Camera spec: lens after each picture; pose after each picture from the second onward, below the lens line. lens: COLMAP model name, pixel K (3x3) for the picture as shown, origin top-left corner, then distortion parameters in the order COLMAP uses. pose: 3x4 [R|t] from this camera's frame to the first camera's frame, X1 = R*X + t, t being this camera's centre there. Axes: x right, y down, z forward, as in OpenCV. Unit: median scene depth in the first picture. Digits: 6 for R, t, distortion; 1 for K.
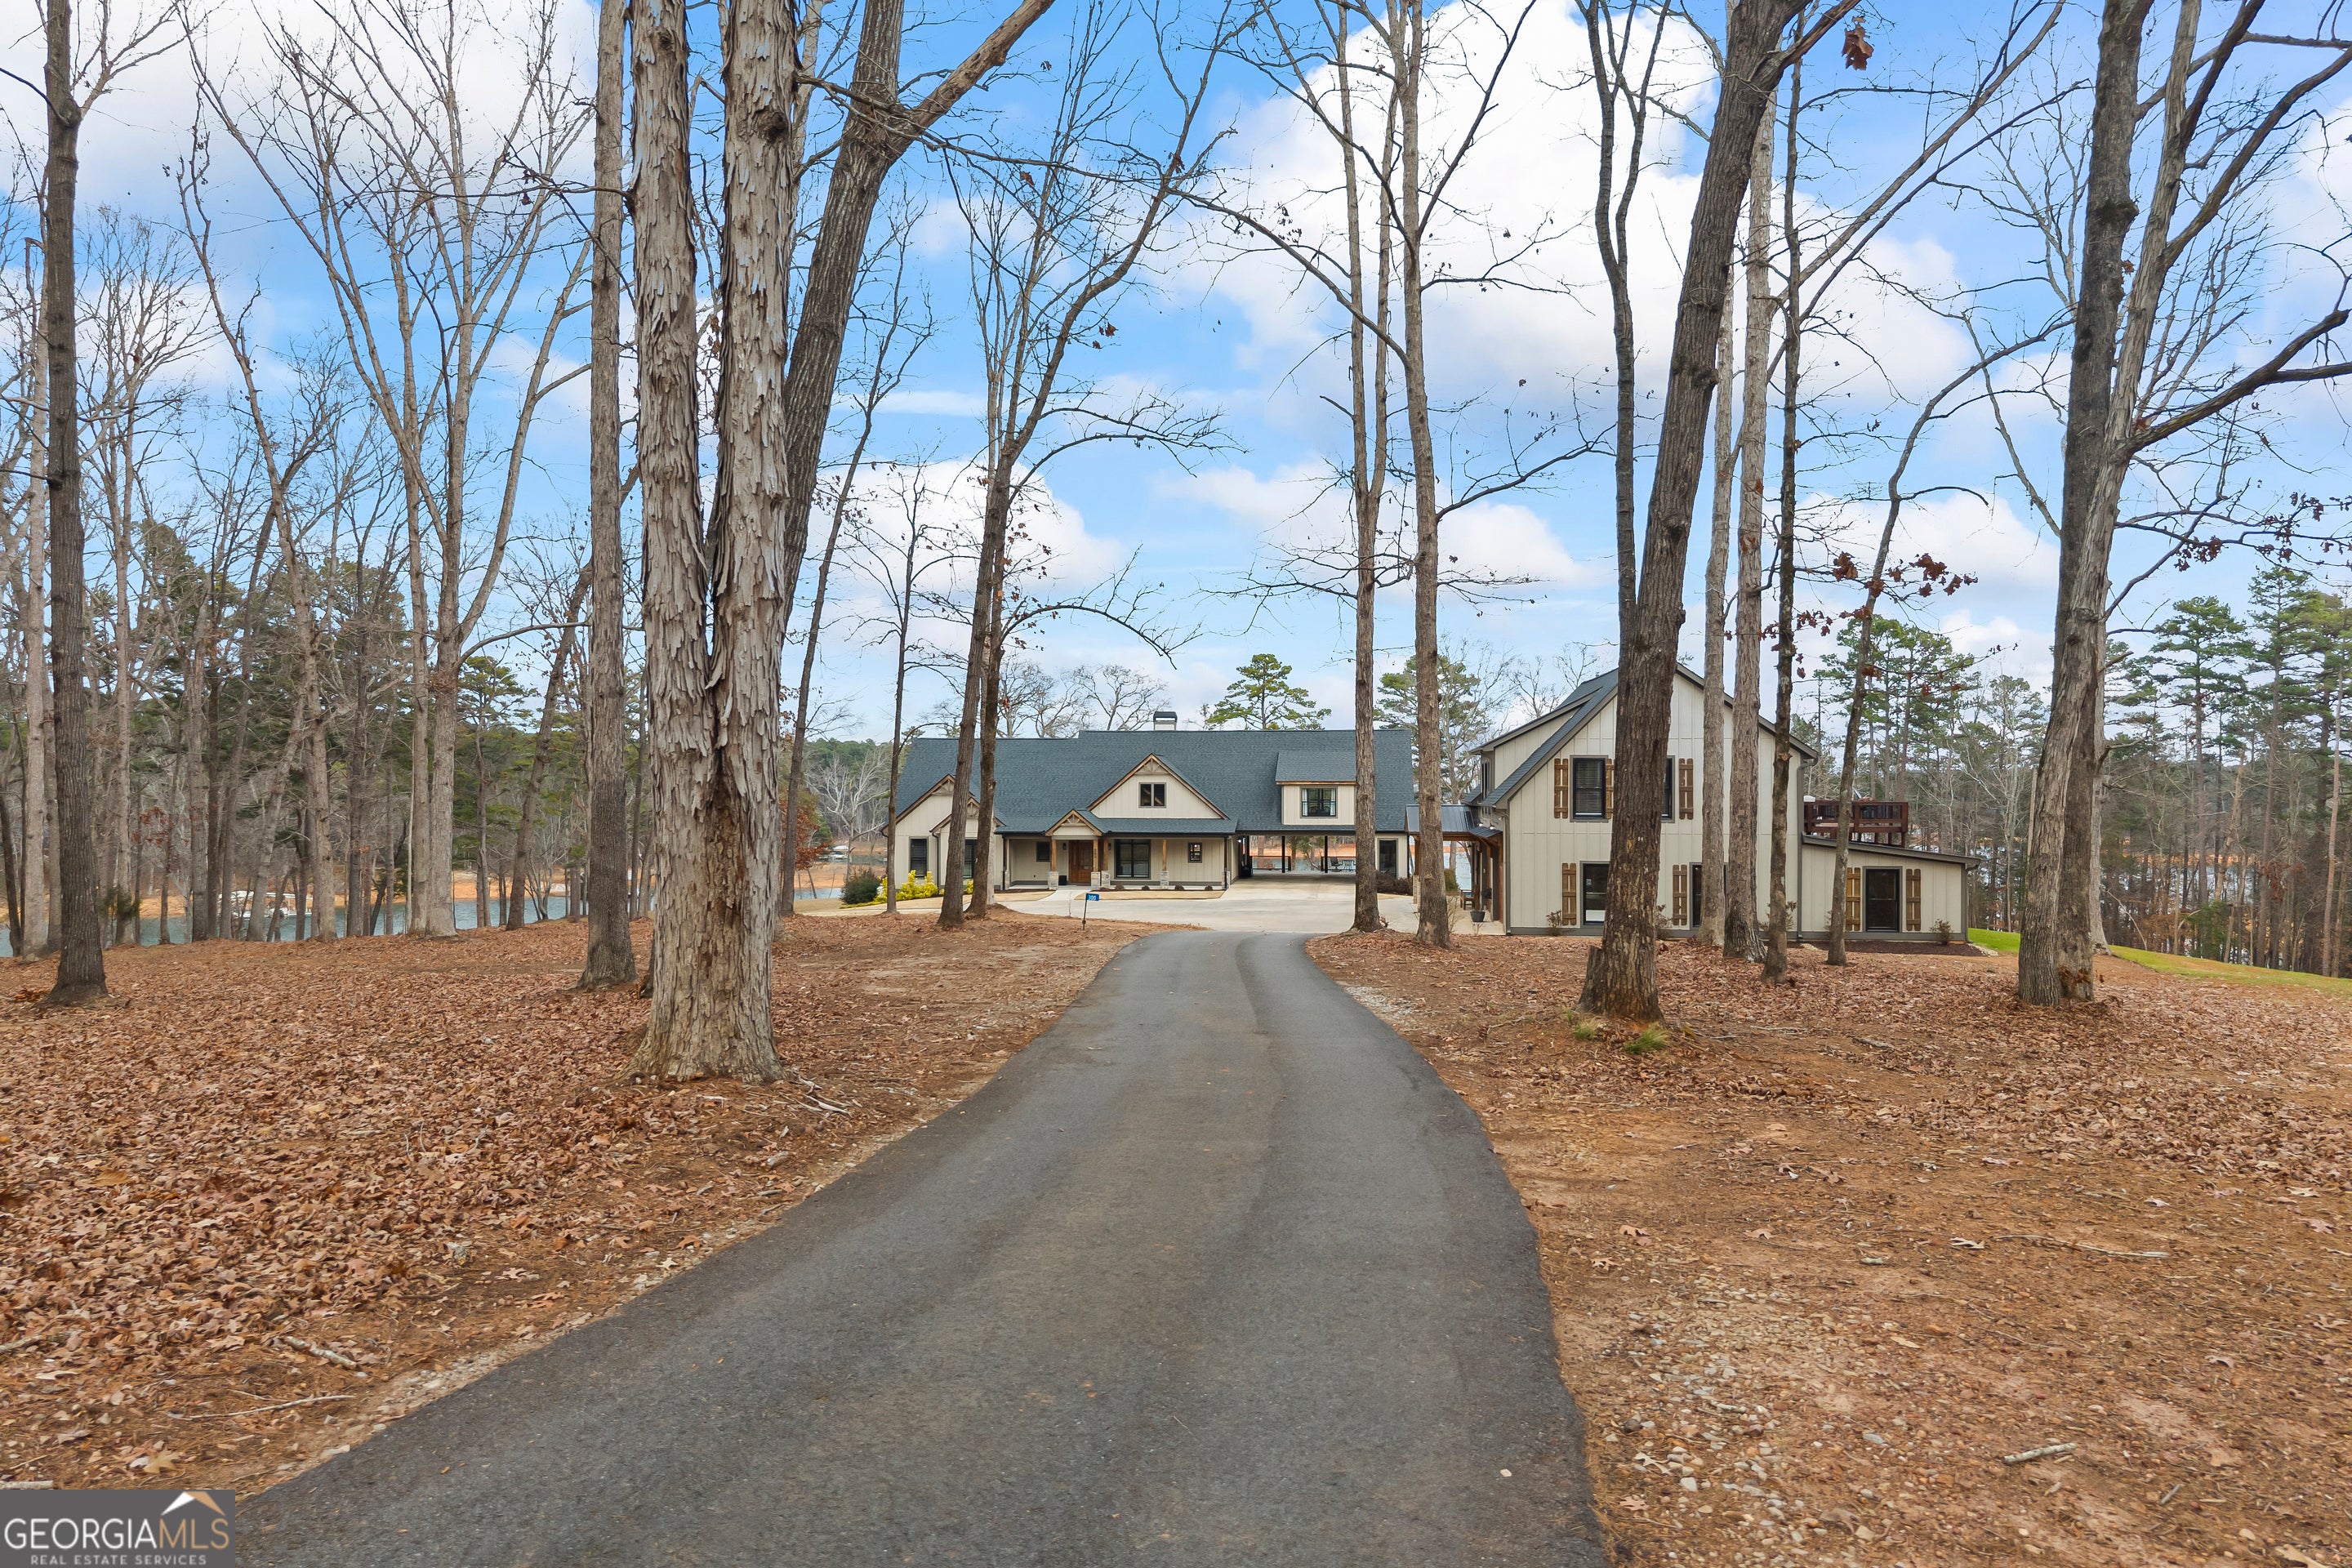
lens RADIAL K [[1578.1, 0, 1177.7], [0, 1578.1, 784.9], [0, 0, 1]] dist [0.057235, -0.058366]
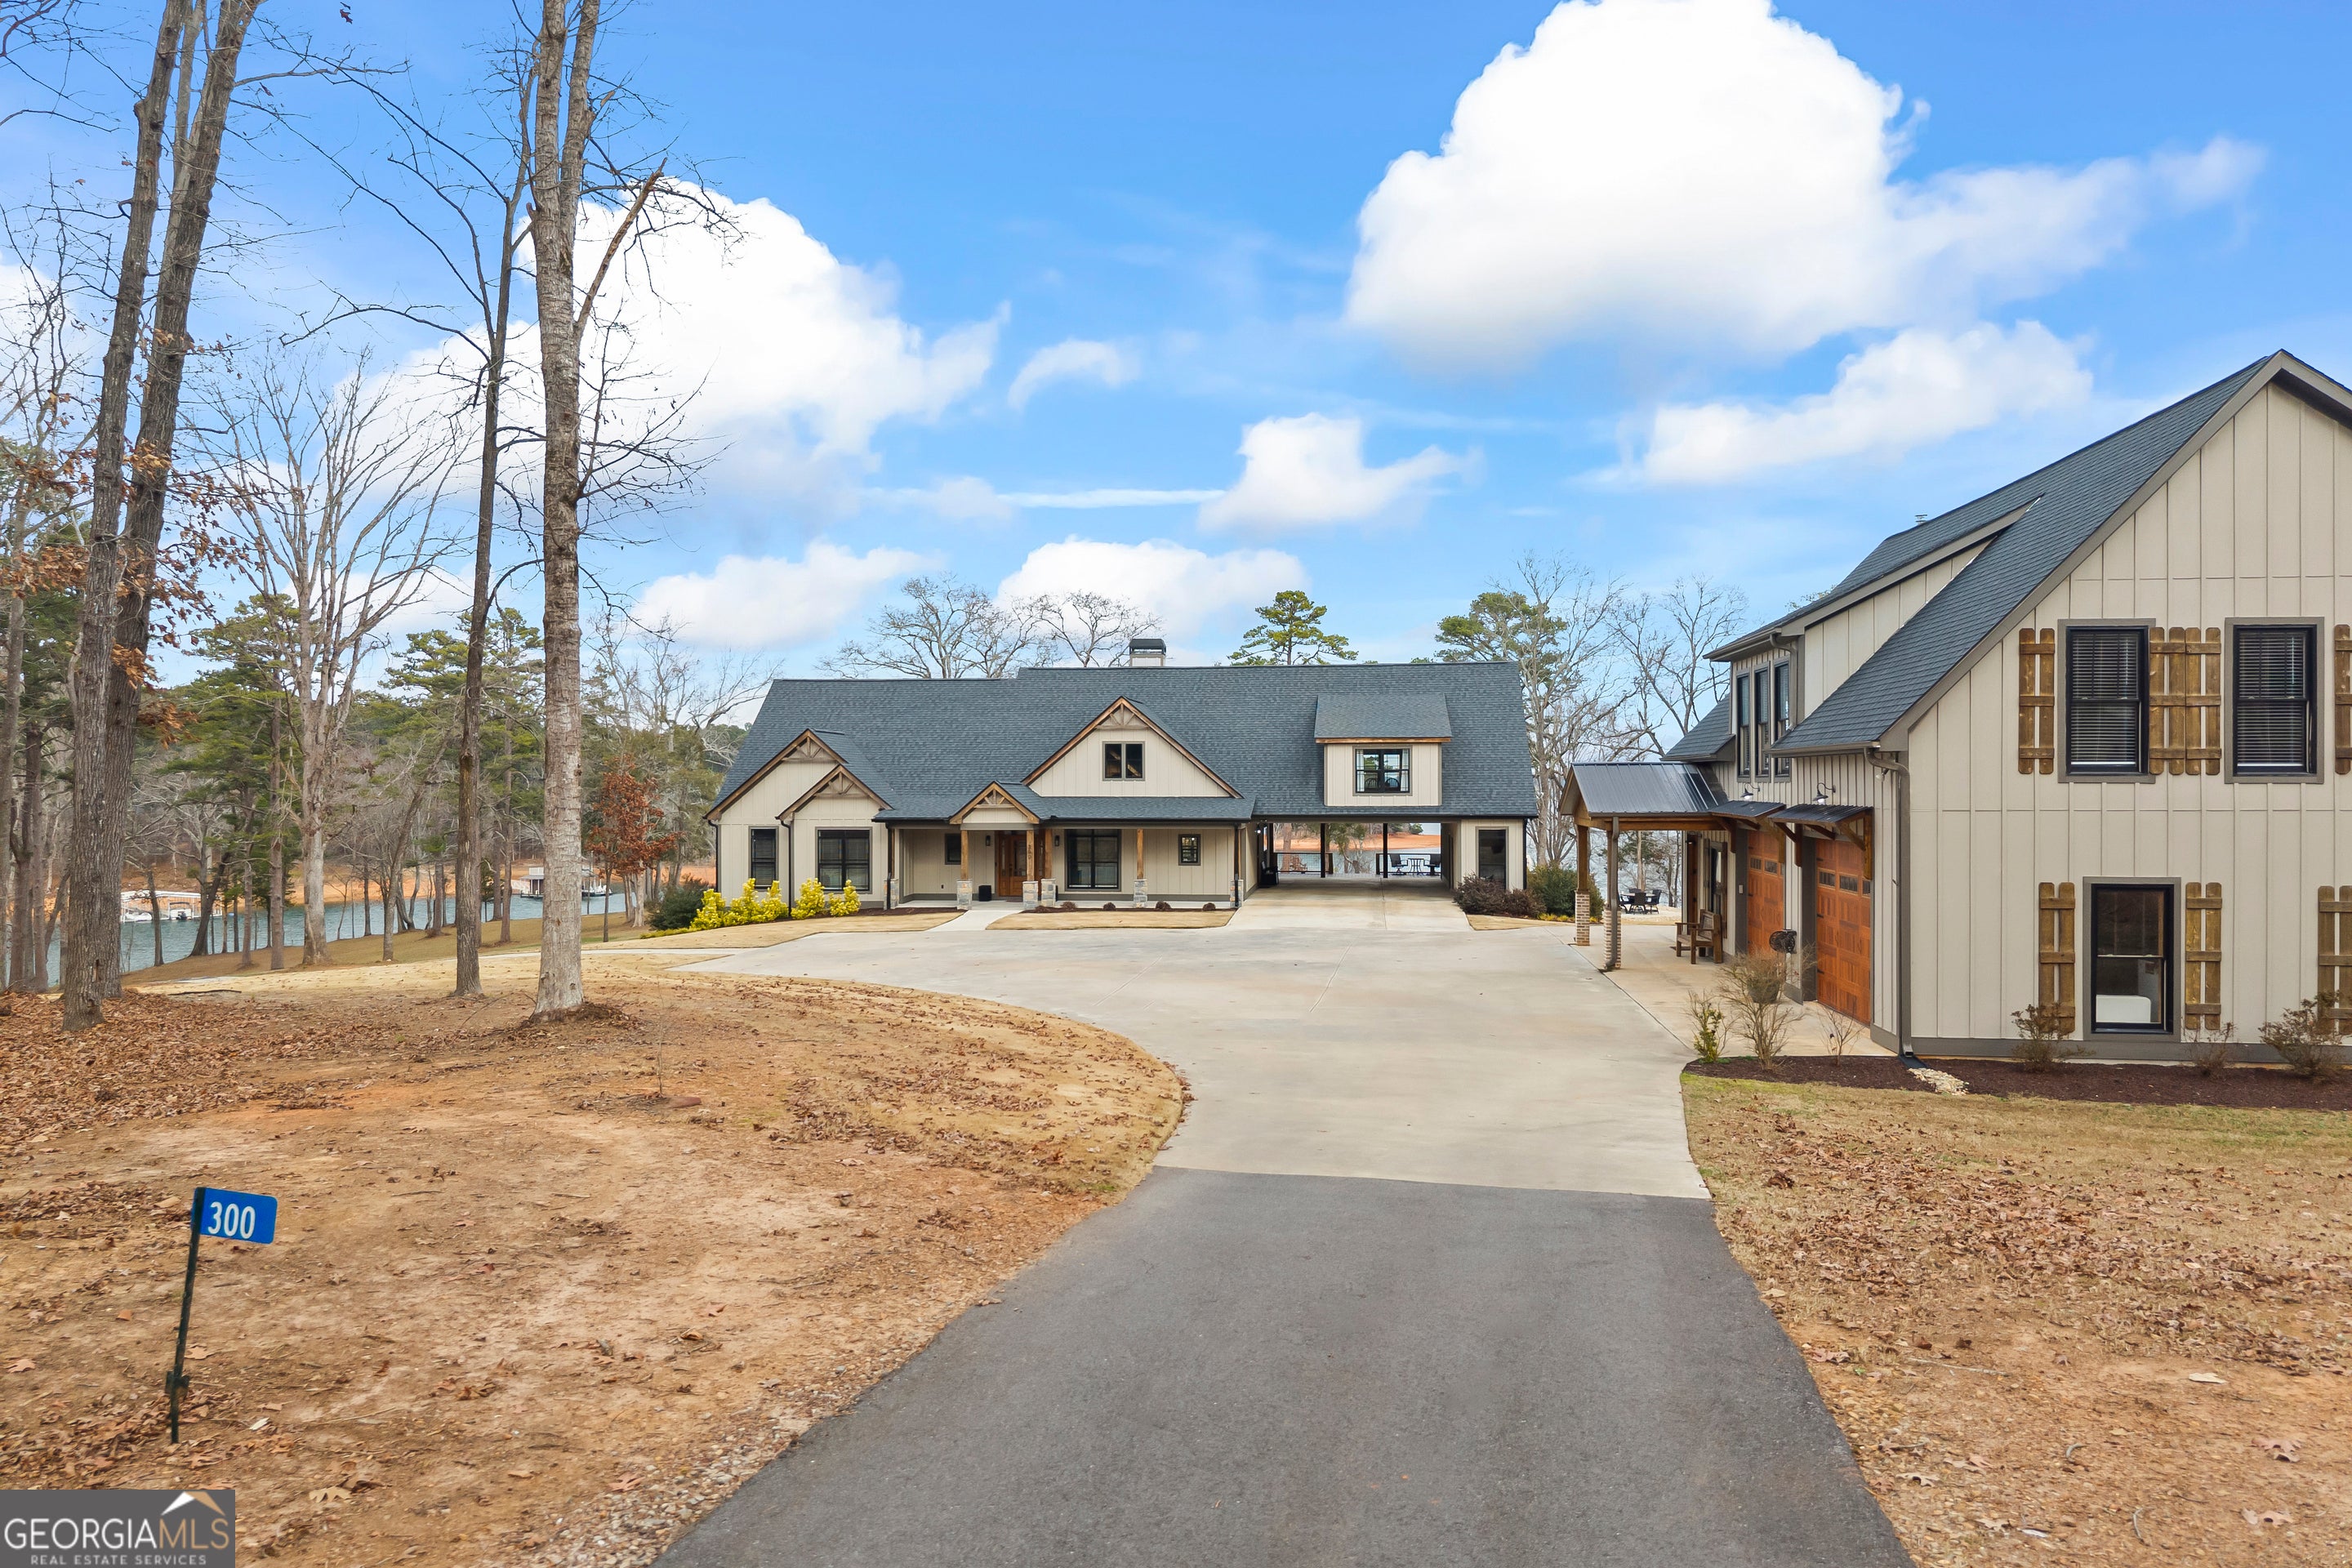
lens RADIAL K [[1578.1, 0, 1177.7], [0, 1578.1, 784.9], [0, 0, 1]] dist [0.057235, -0.058366]
pose [[0.999899, -0.002933, -0.013872, 0.015161], [0.003010, 0.999980, 0.005563, 0.012804], [0.013855, -0.005604, 0.999888, 0.354313]]
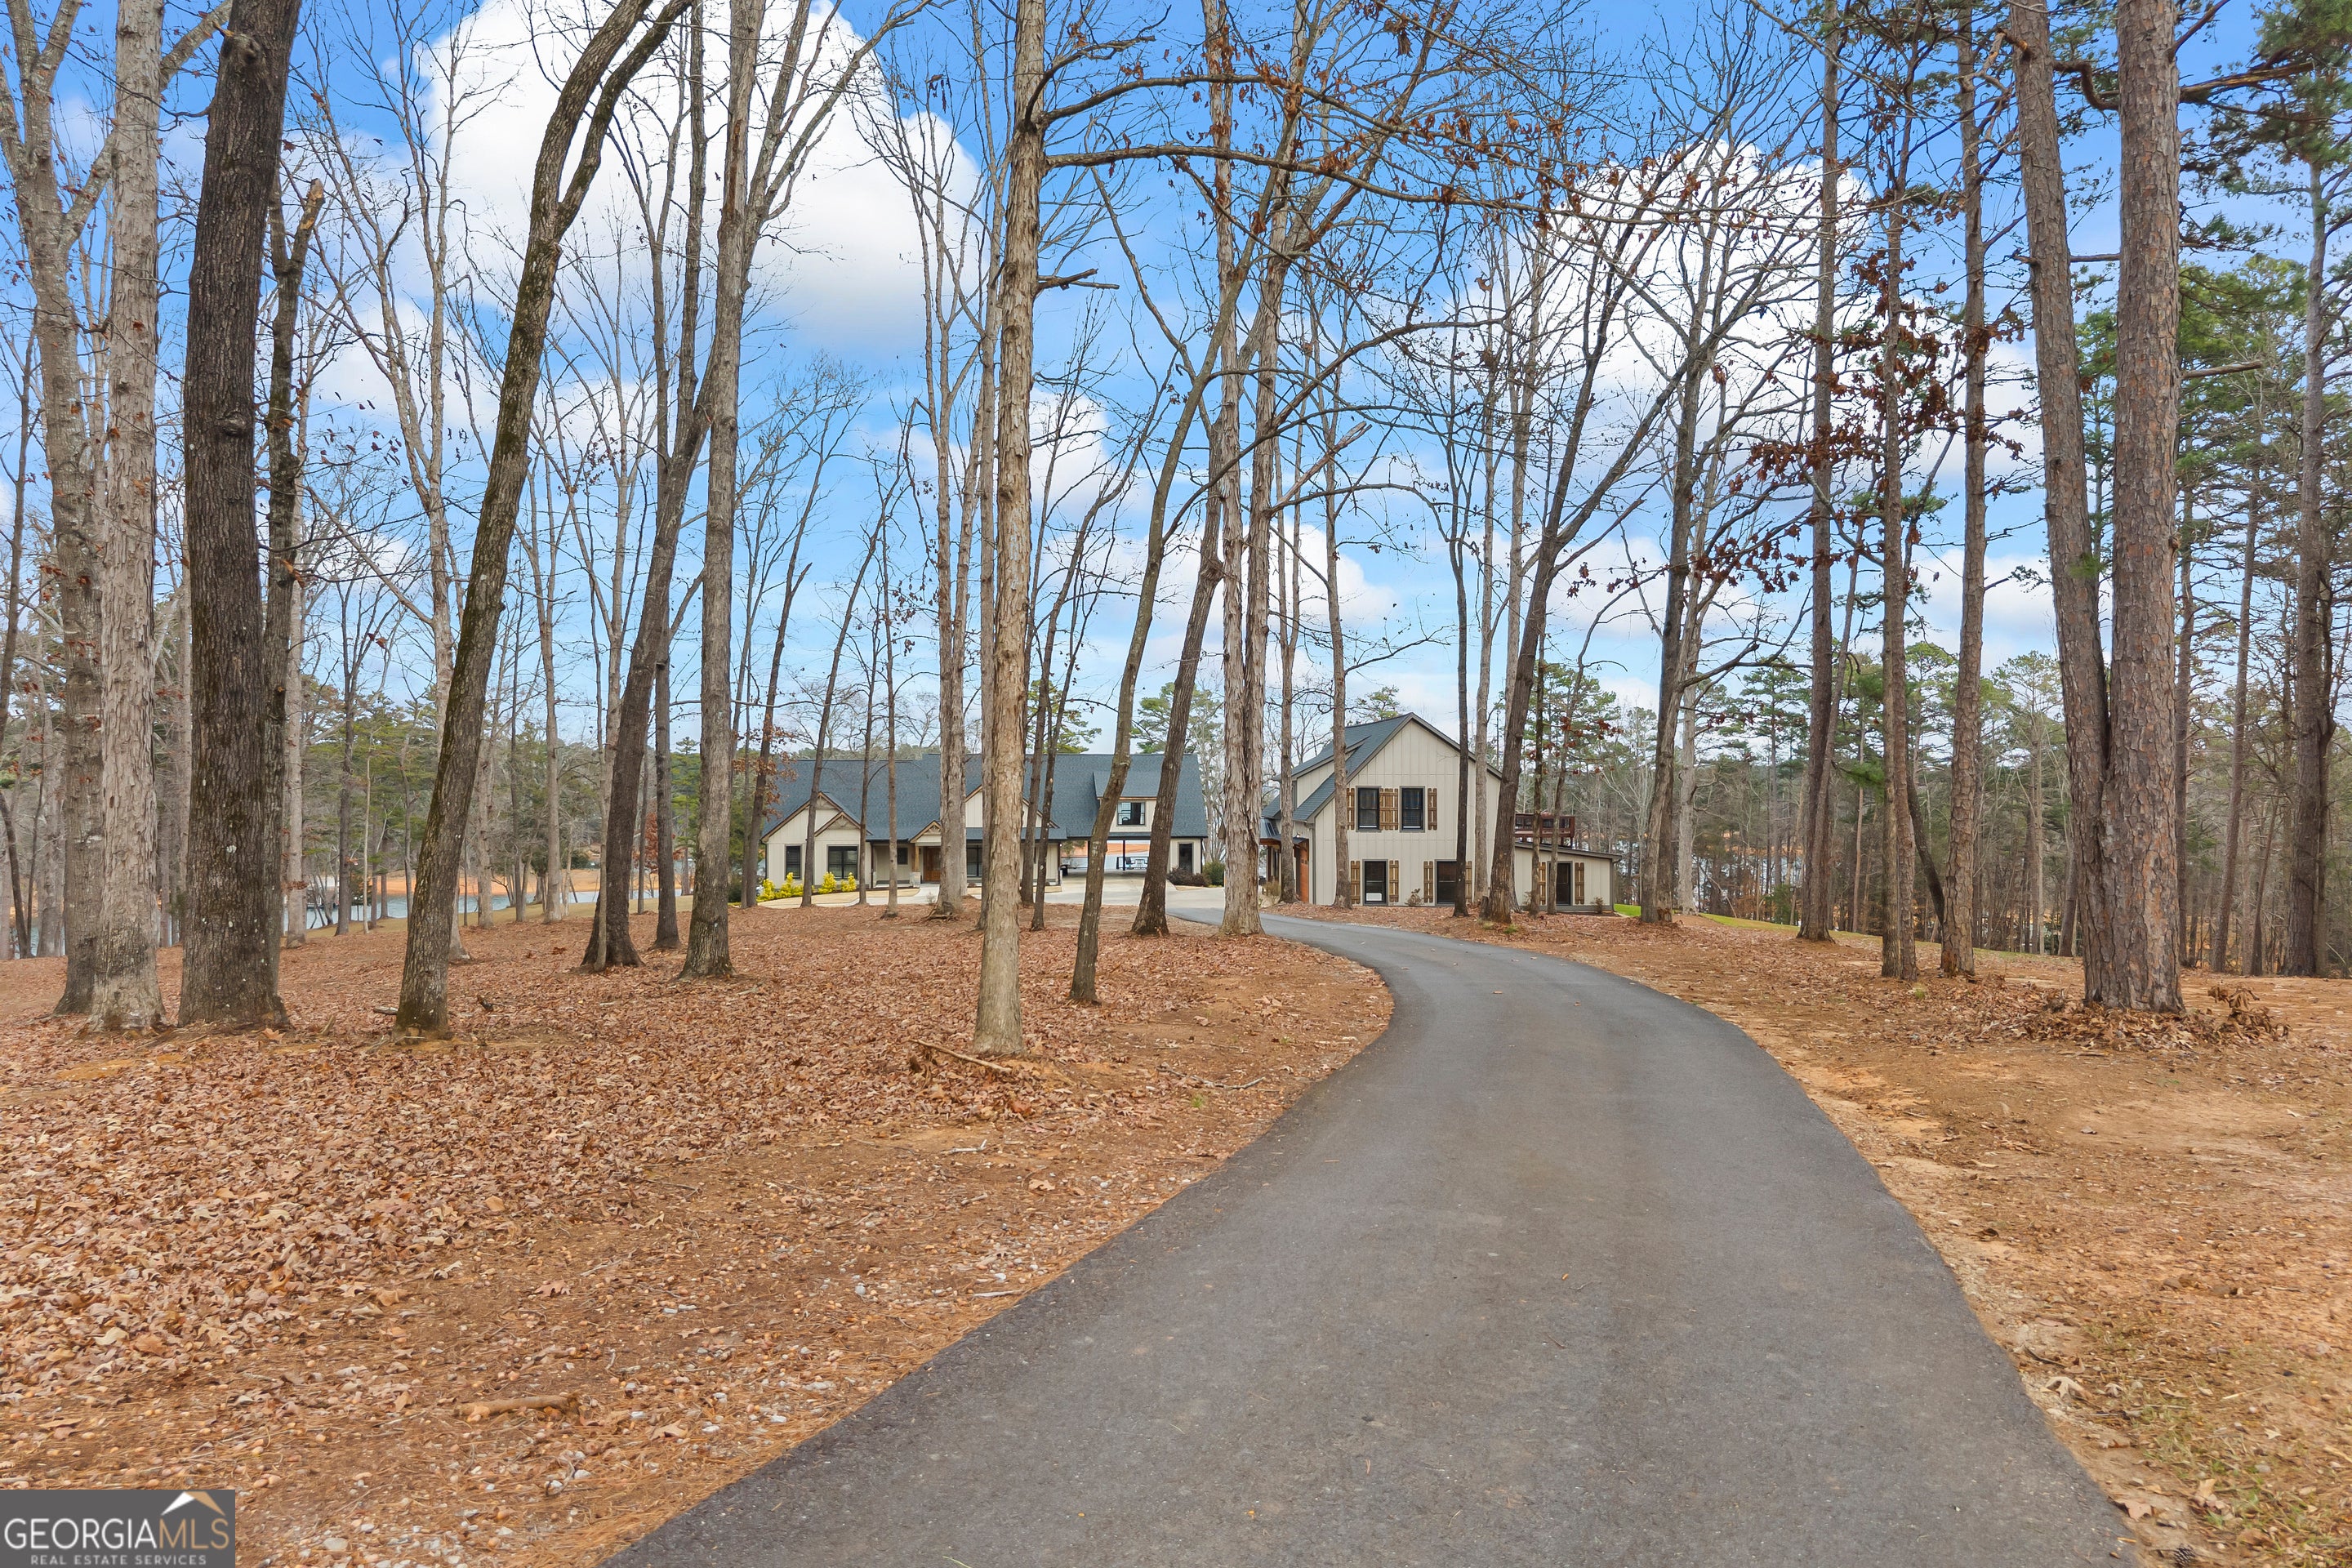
lens RADIAL K [[1570.3, 0, 1179.5], [0, 1570.3, 782.0], [0, 0, 1]] dist [0.092992, -0.000251]
pose [[0.980844, -0.000605, 0.194795, -0.112466], [0.000868, 0.999999, -0.001262, -0.012283], [-0.194794, 0.001407, 0.980843, -0.218710]]
